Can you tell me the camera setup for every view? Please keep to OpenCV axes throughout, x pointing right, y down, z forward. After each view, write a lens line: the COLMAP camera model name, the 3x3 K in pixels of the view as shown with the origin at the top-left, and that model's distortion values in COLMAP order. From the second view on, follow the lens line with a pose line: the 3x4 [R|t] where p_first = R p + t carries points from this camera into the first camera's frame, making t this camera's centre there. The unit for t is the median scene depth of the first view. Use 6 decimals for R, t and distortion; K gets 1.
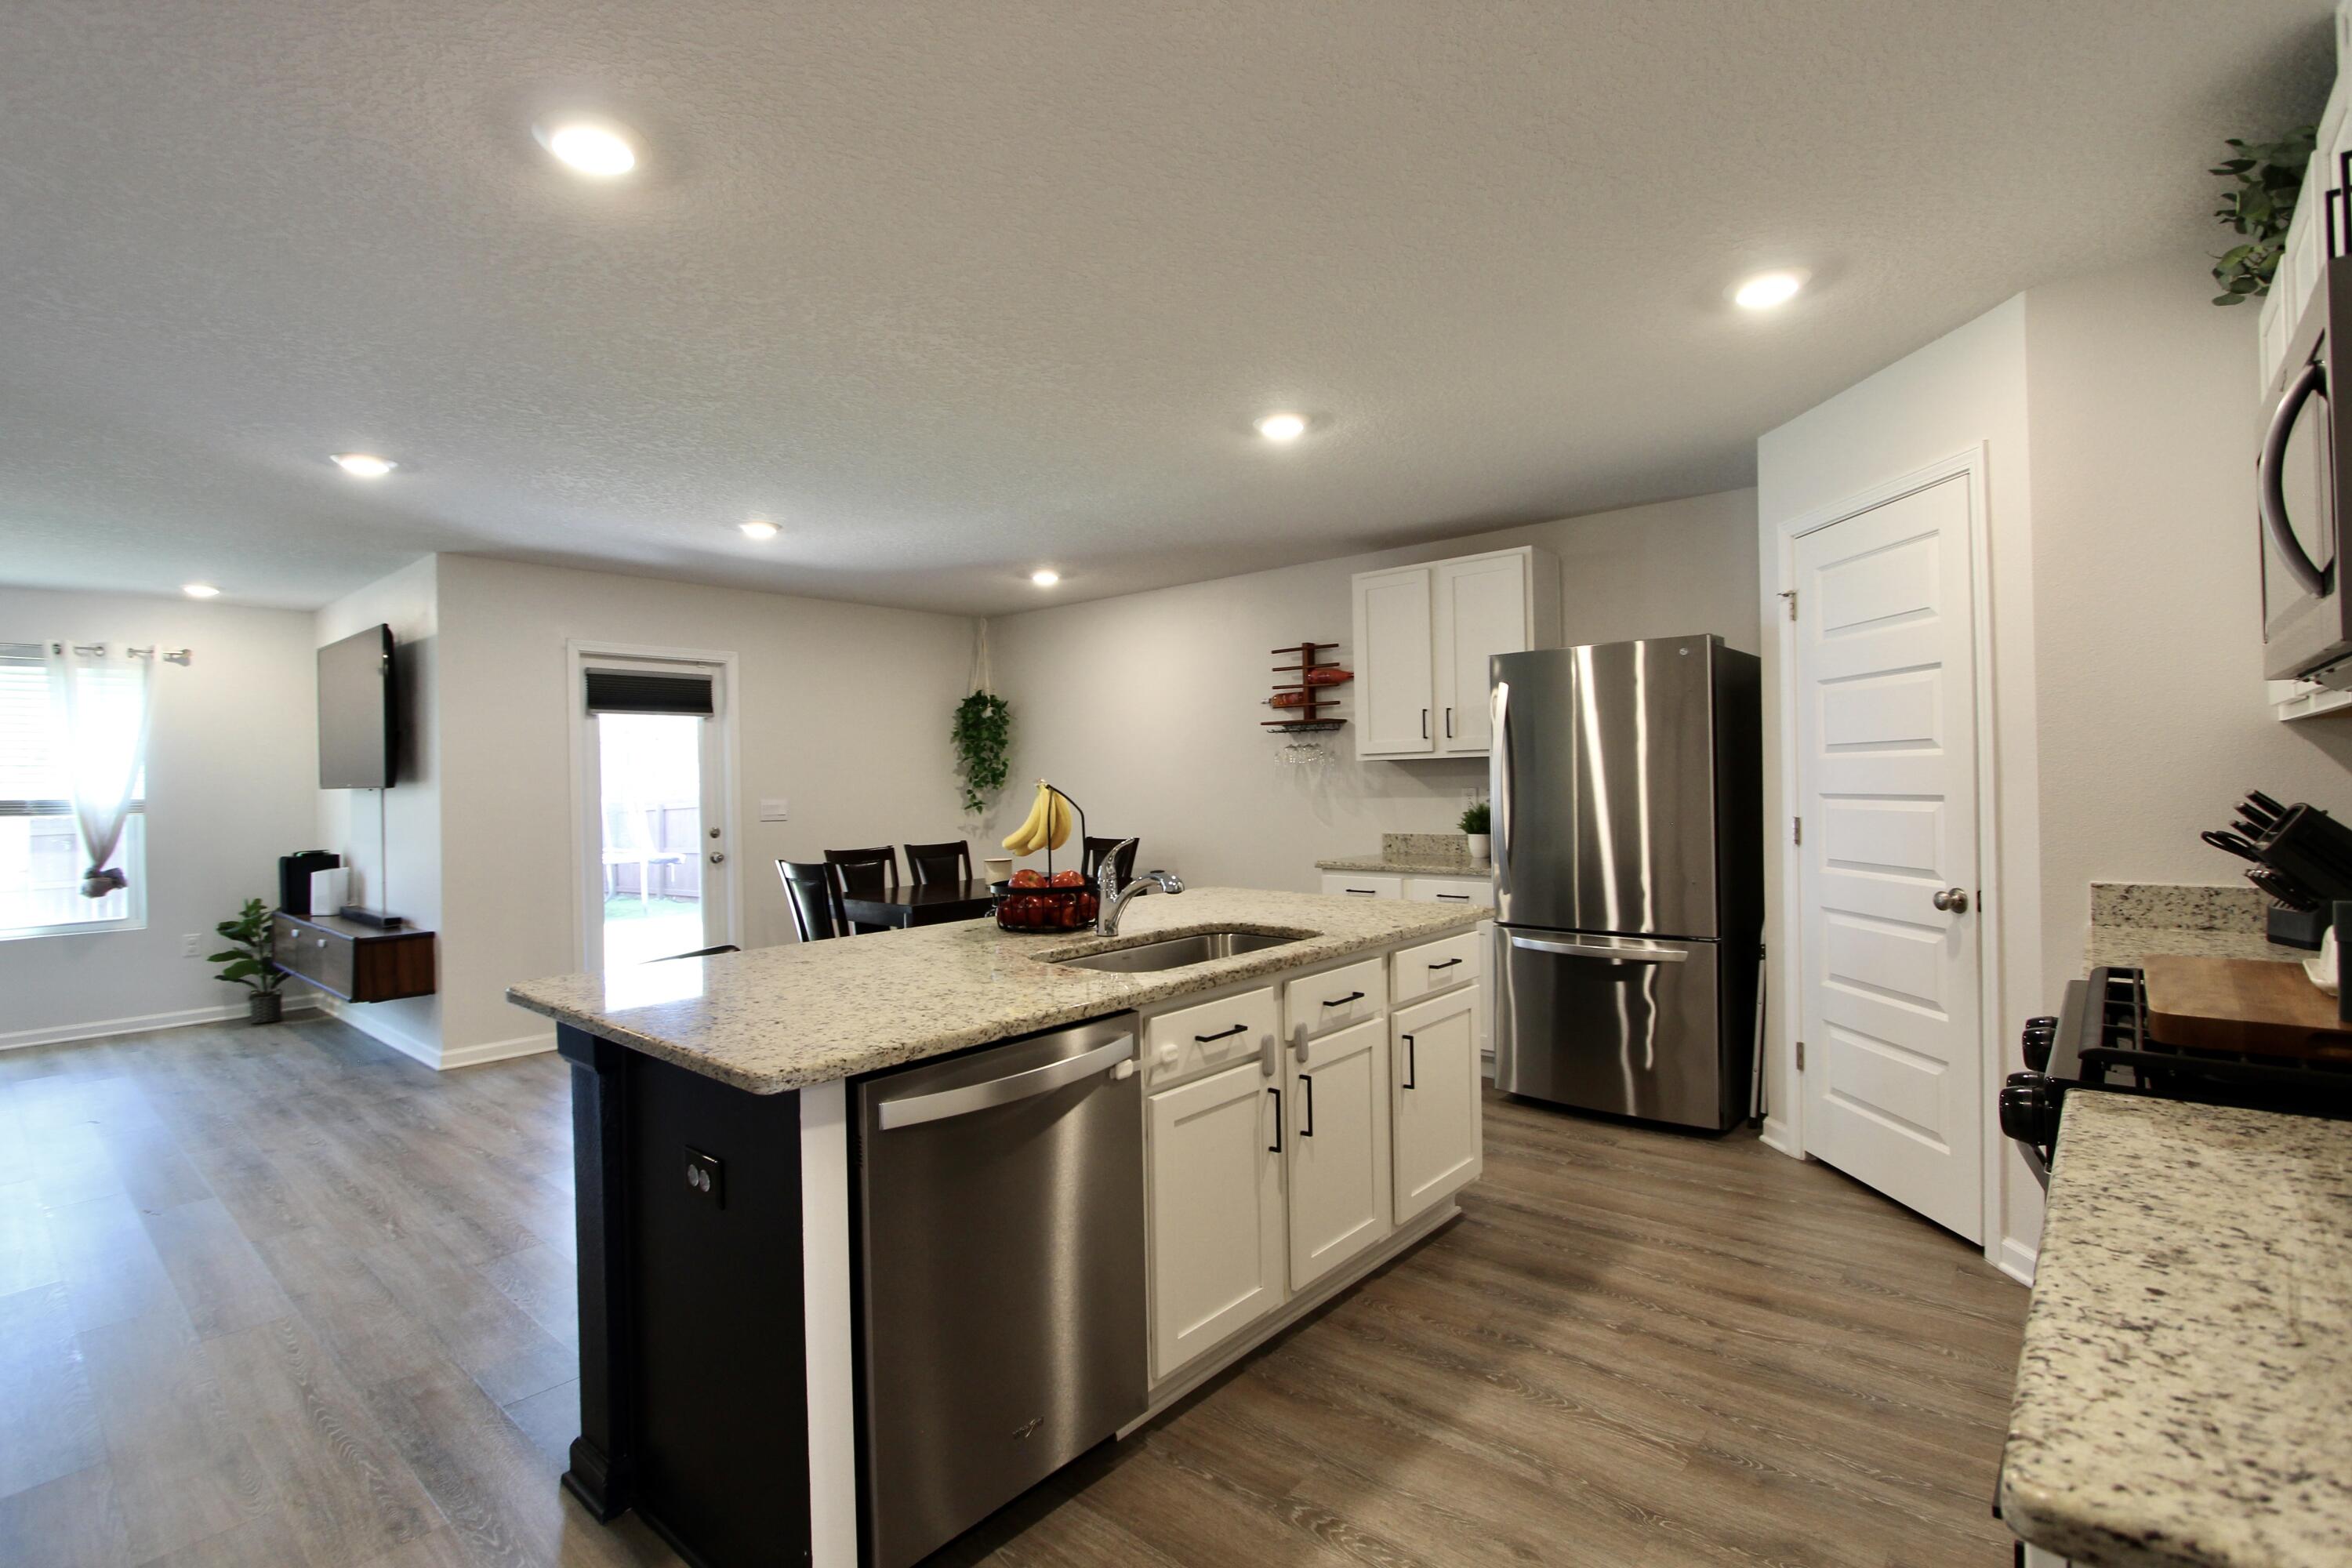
lens RADIAL K [[1092.9, 0, 1180.8], [0, 1092.9, 779.6], [0, 0, 1]] dist [-0.012861, 0.000661]
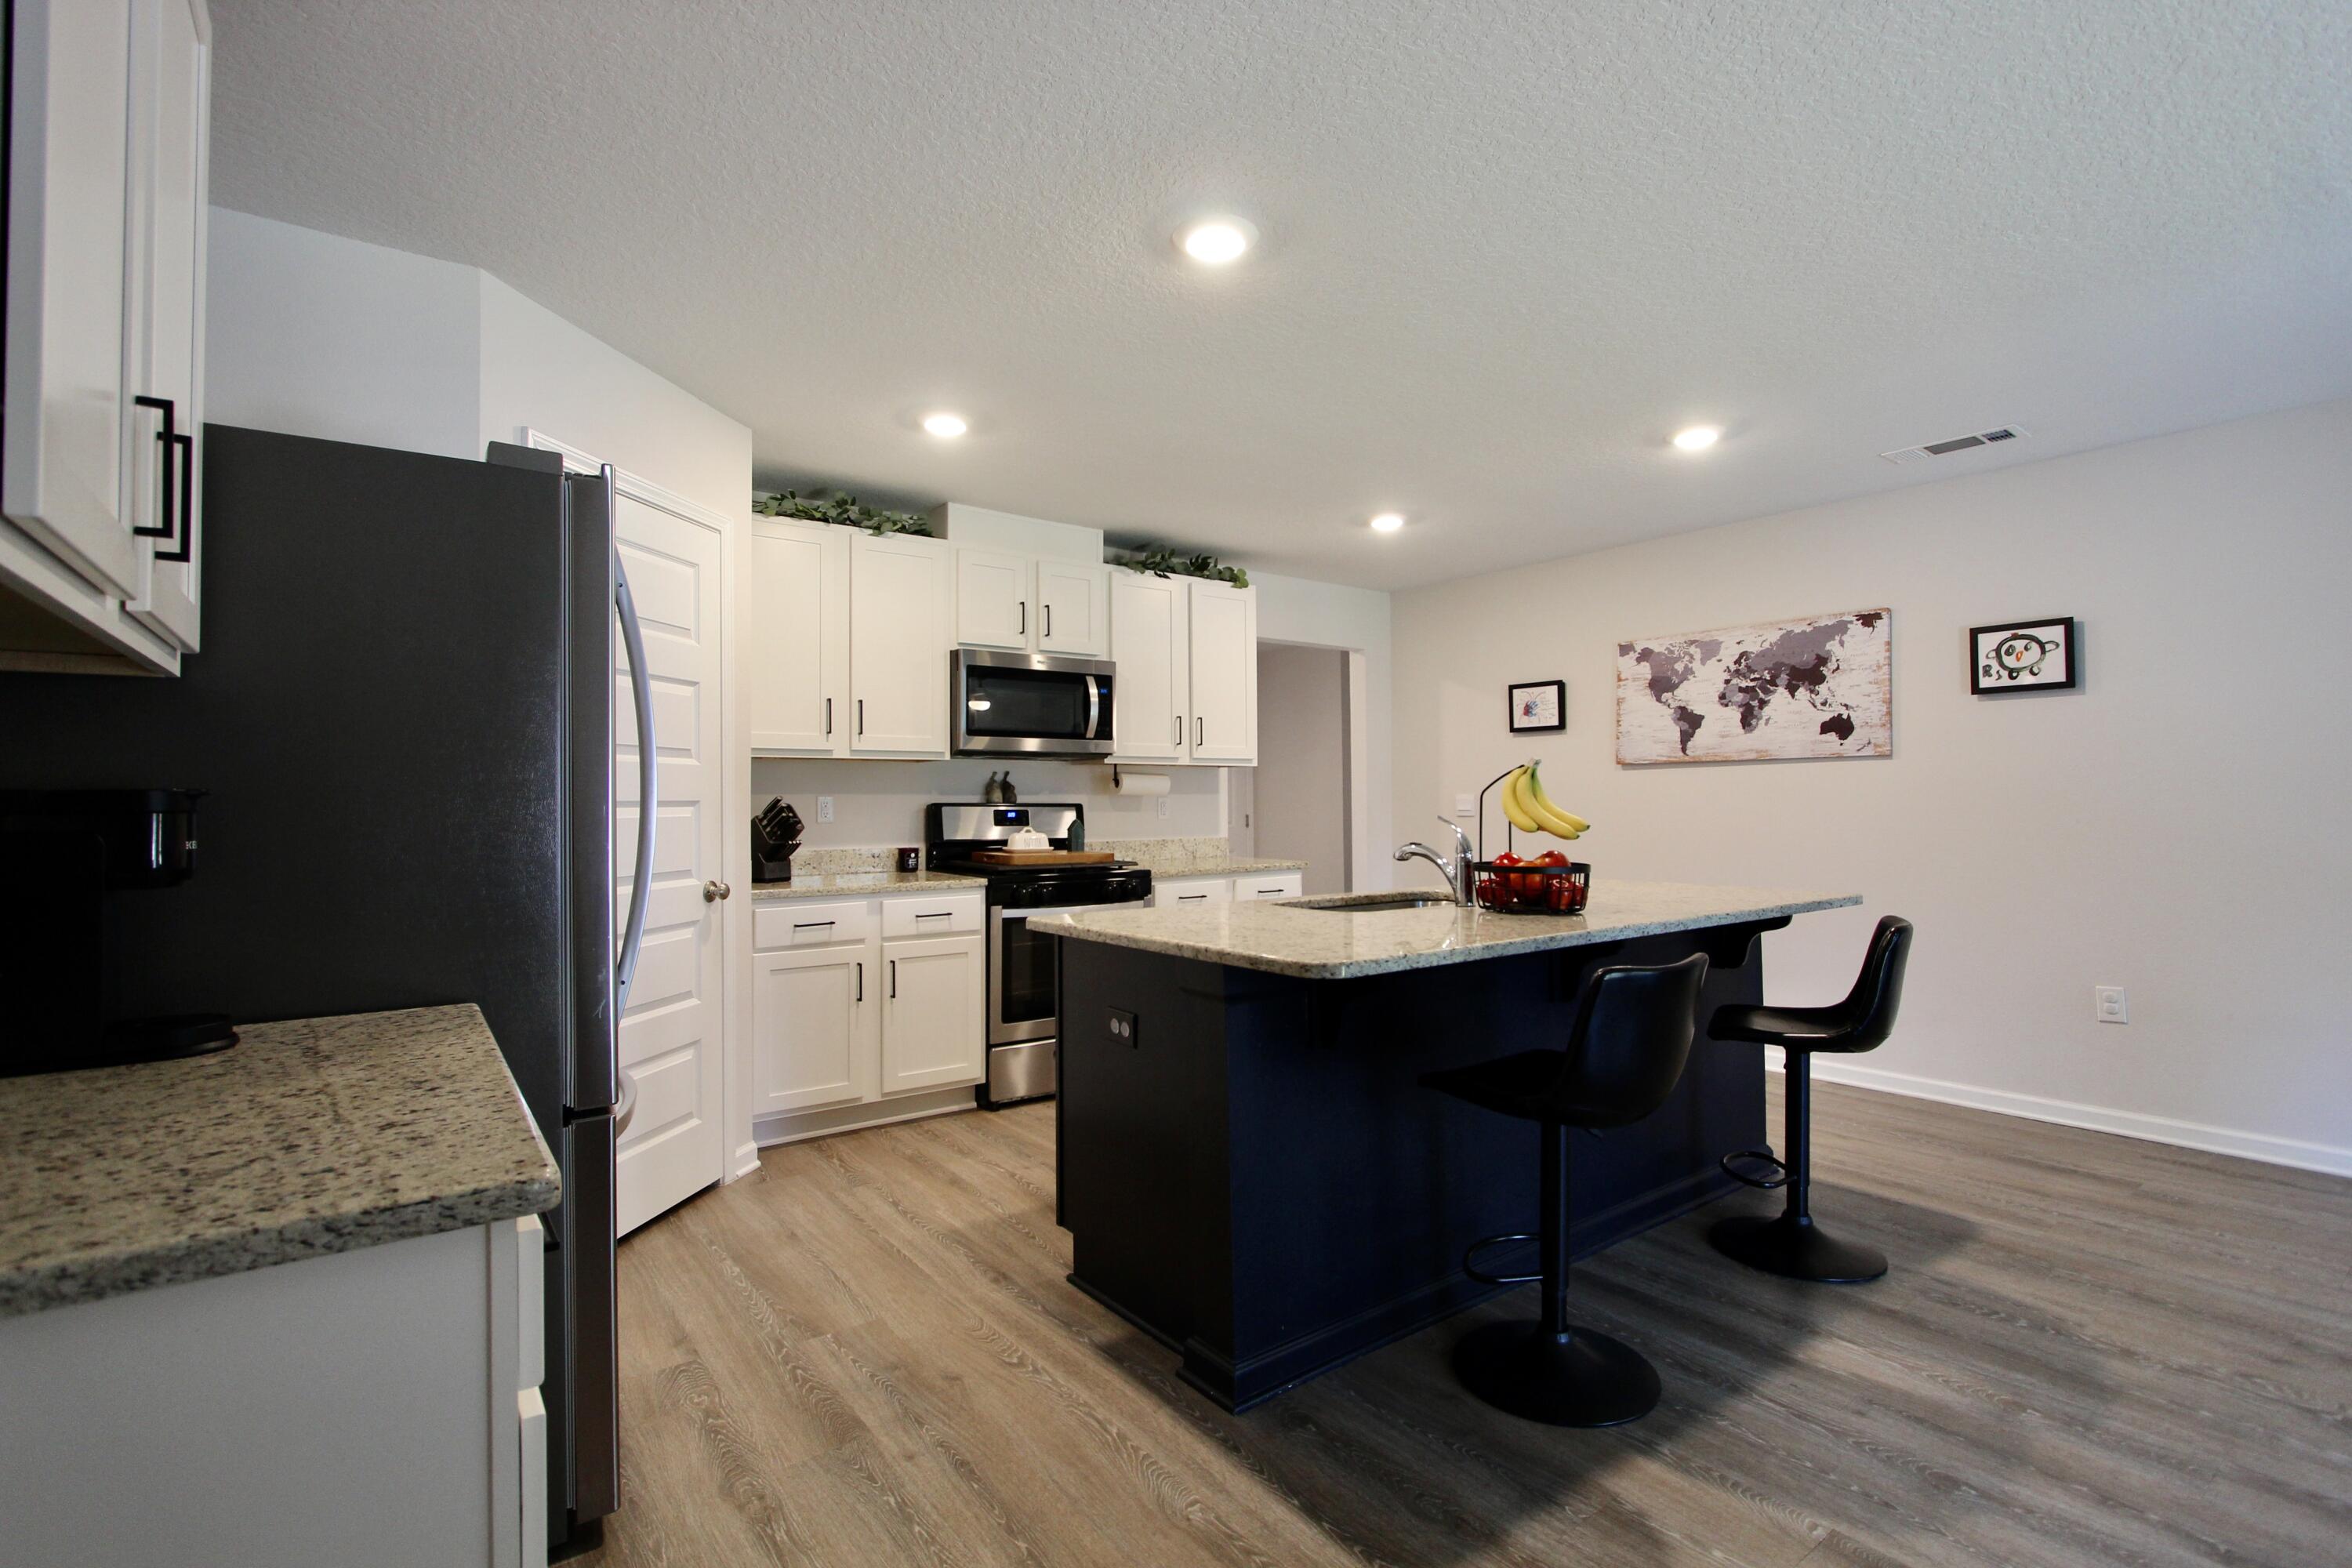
lens RADIAL K [[1078.8, 0, 1183.9], [0, 1078.8, 784.9], [0, 0, 1]] dist [-0.012701, 0.001181]
pose [[-0.978066, 0.029421, 0.206207, -0.011005], [0.025586, 0.999447, -0.021241, 0.021946], [-0.206718, -0.015499, -0.978278, 1.252030]]
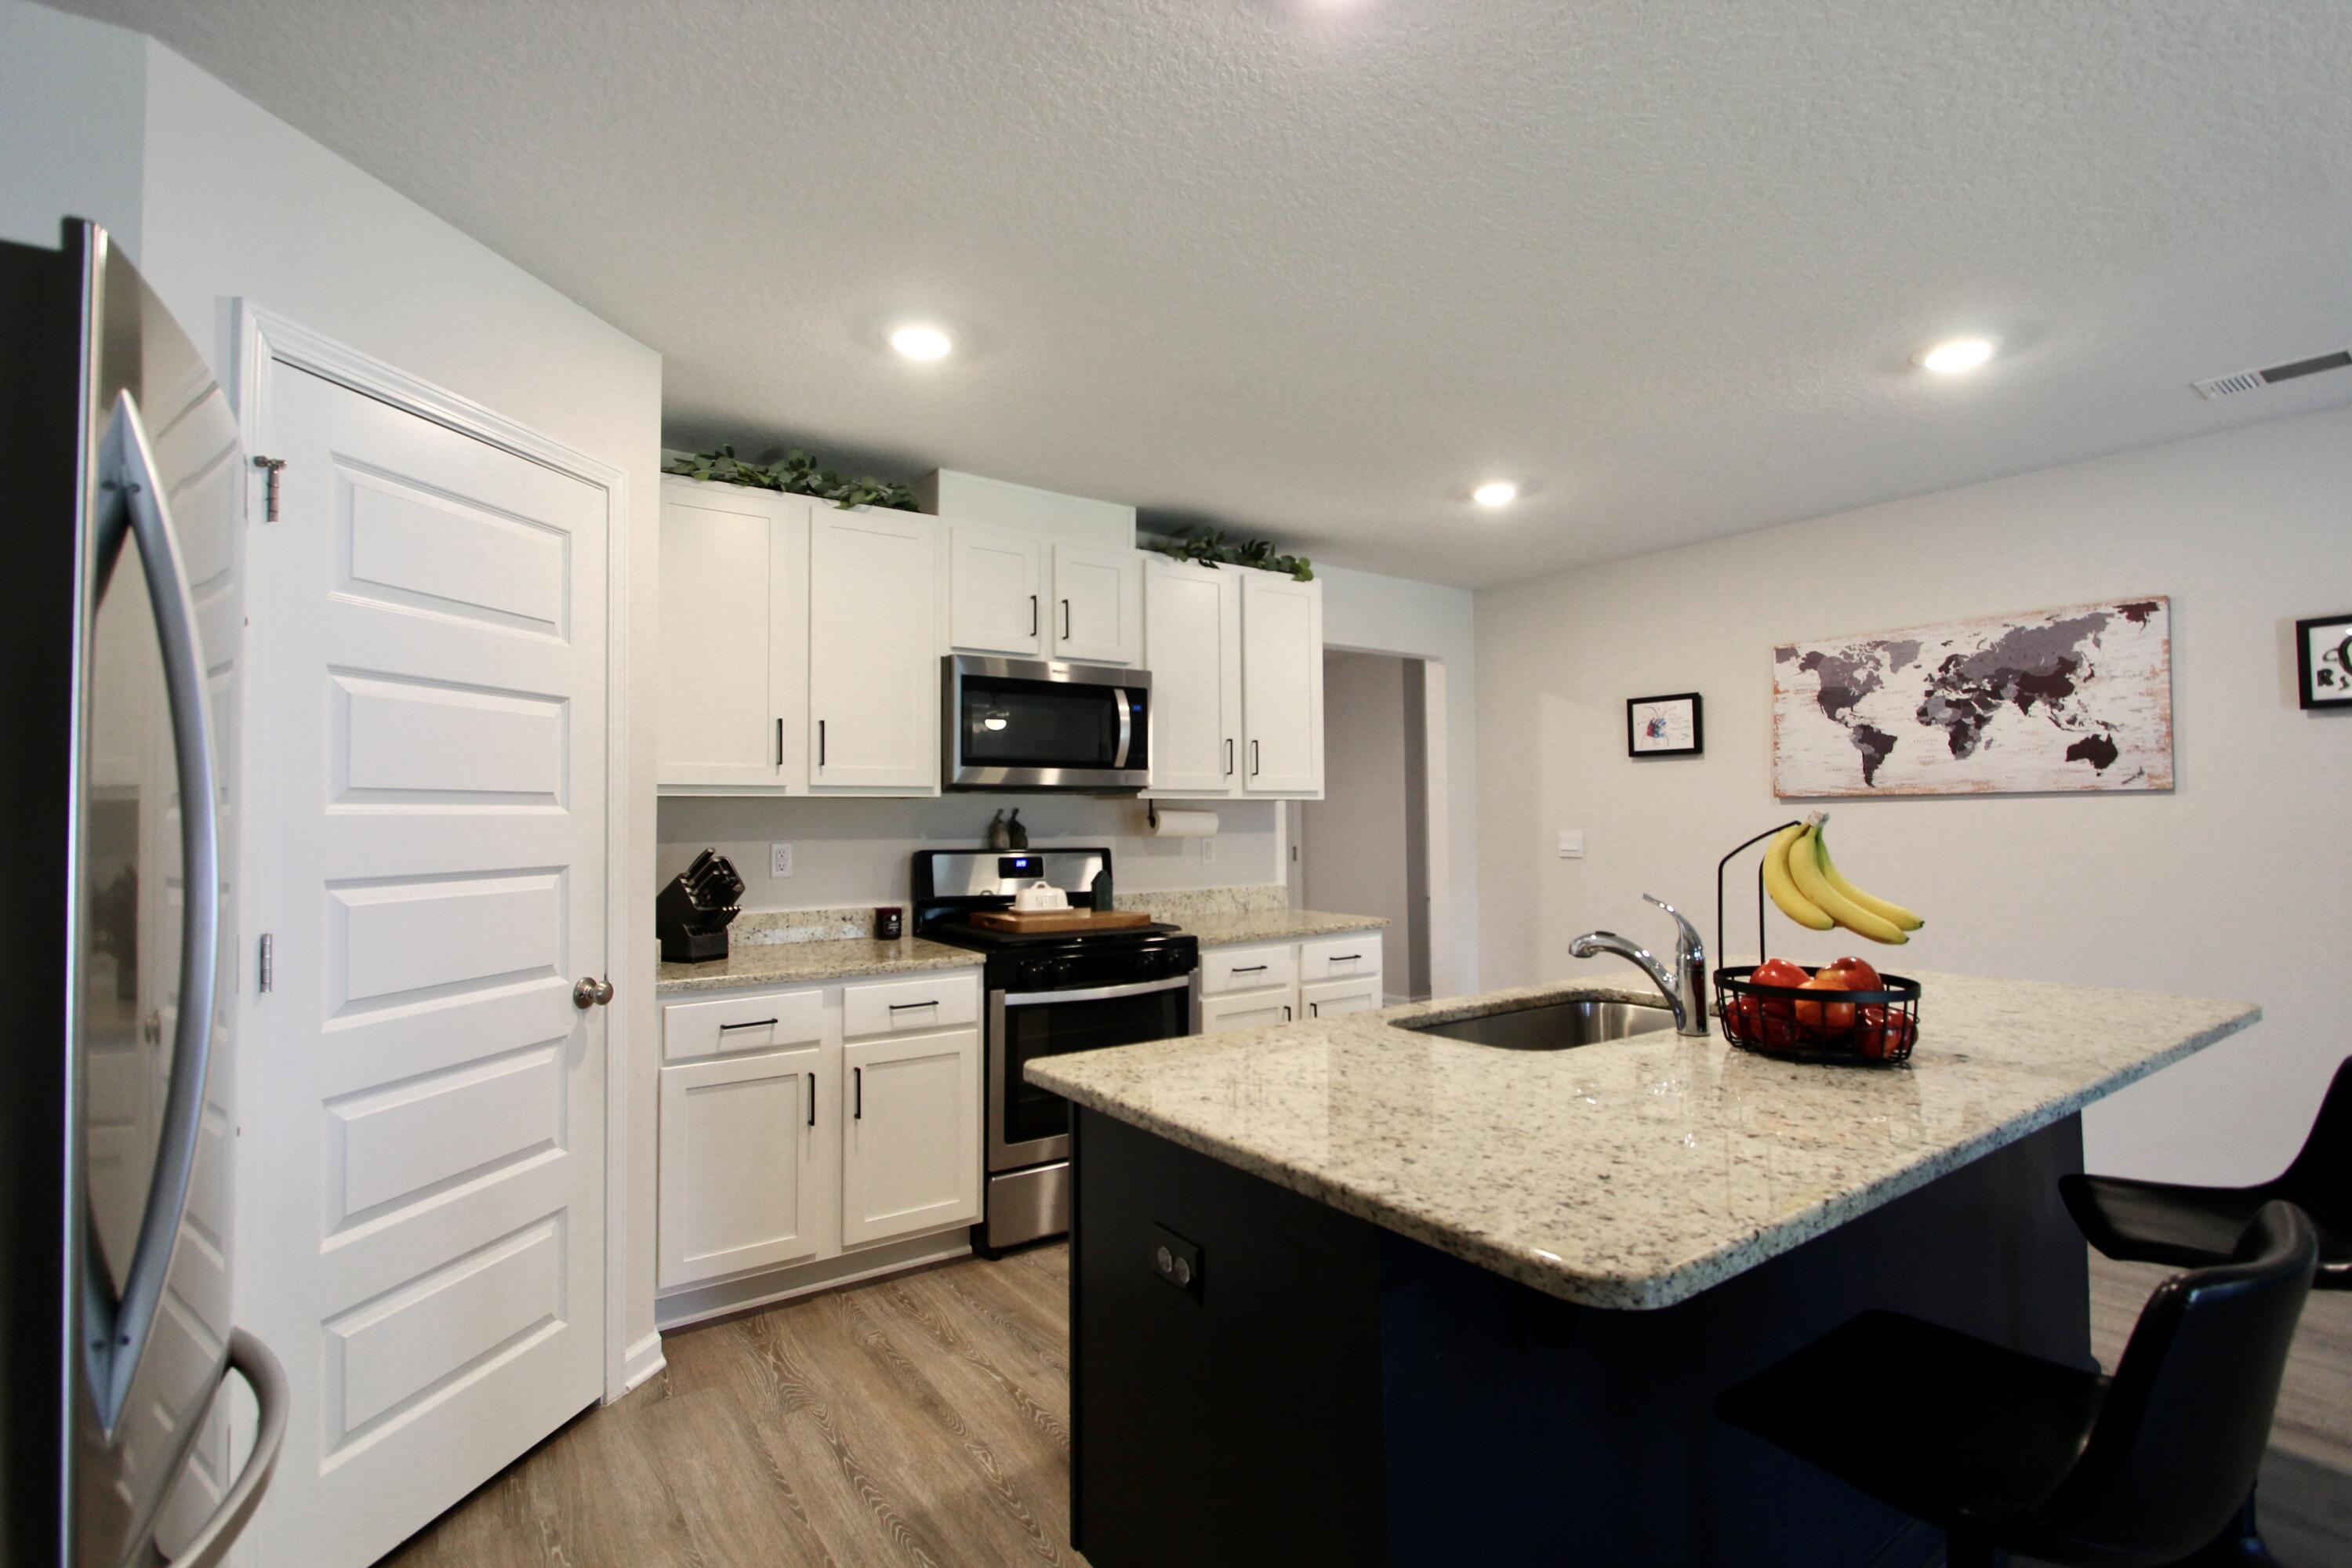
lens RADIAL K [[1078.8, 0, 1183.9], [0, 1078.8, 784.9], [0, 0, 1]] dist [-0.012701, 0.001181]
pose [[-0.972688, 0.034052, 0.229606, 0.053003], [0.026198, 0.998966, -0.037169, -0.001914], [-0.230635, -0.030139, -0.972574, 1.046768]]
